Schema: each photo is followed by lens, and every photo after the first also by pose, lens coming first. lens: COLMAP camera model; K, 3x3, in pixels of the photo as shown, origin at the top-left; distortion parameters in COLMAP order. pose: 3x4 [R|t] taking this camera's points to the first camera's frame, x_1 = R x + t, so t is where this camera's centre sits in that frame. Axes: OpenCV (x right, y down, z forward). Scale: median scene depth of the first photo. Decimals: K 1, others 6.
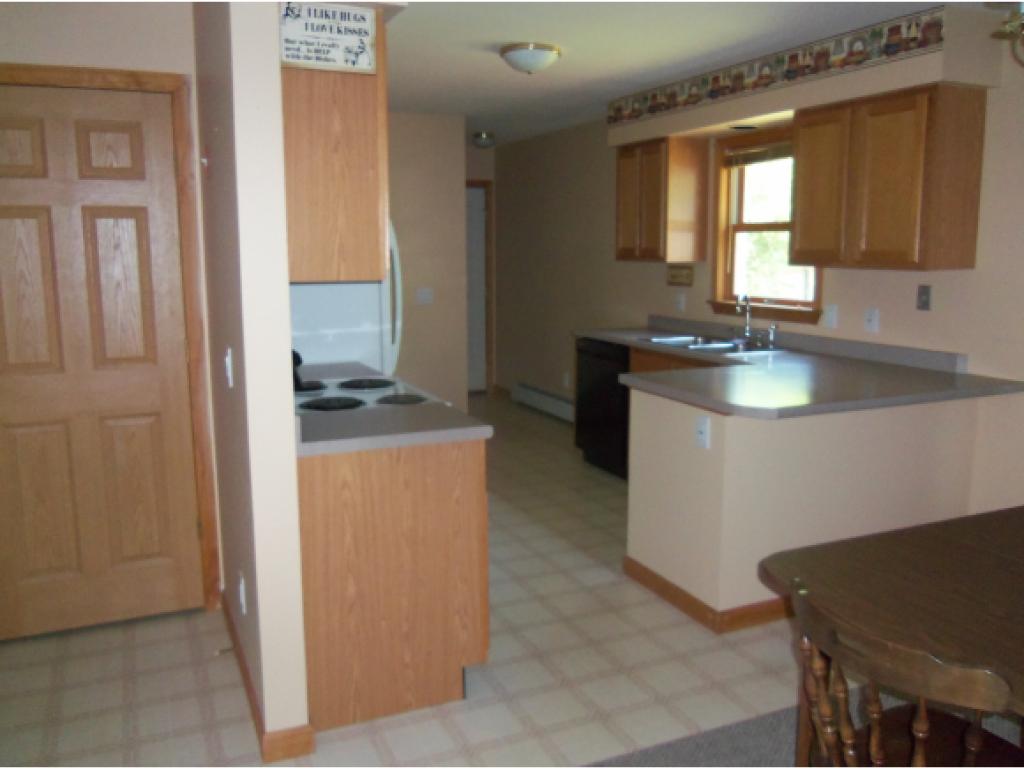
lens RADIAL K [[867.3, 0, 512.0], [0, 867.3, 384.5], [0, 0, 1]] dist [-0.051661, 0.004040]
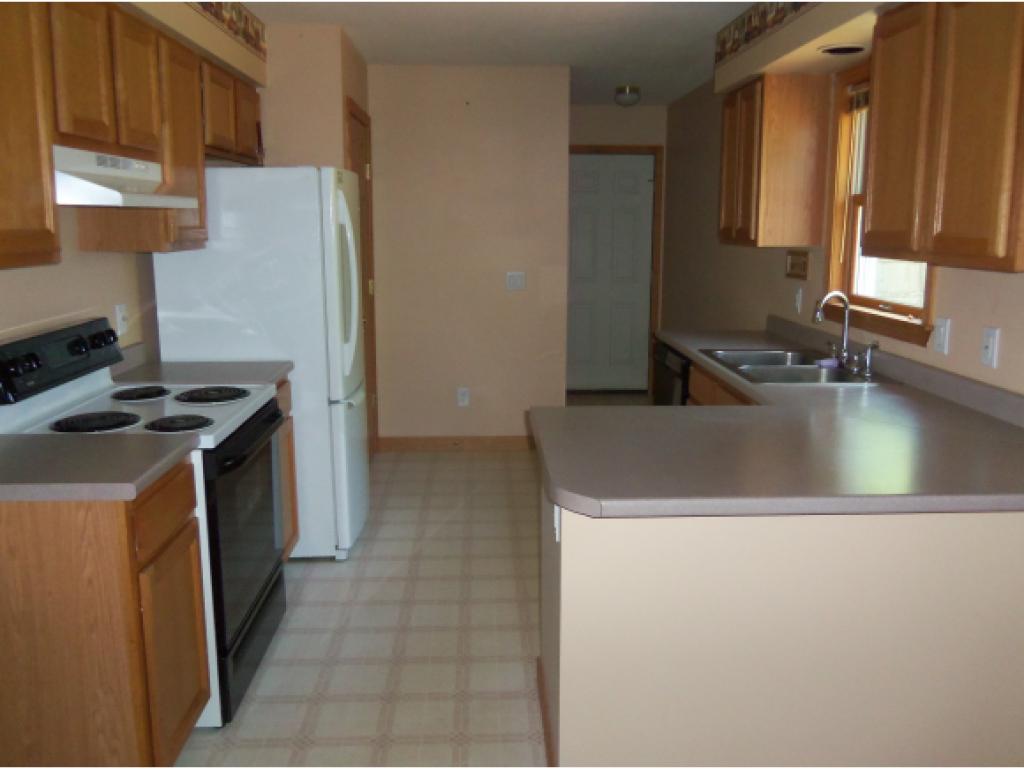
lens RADIAL K [[882.1, 0, 512.0], [0, 882.1, 384.5], [0, 0, 1]] dist [-0.017536, -0.006189]
pose [[0.931773, 0.071379, -0.355955, 0.267385], [-0.062849, 0.997392, 0.035486, -0.040075], [0.357559, -0.010694, 0.933829, 0.234064]]
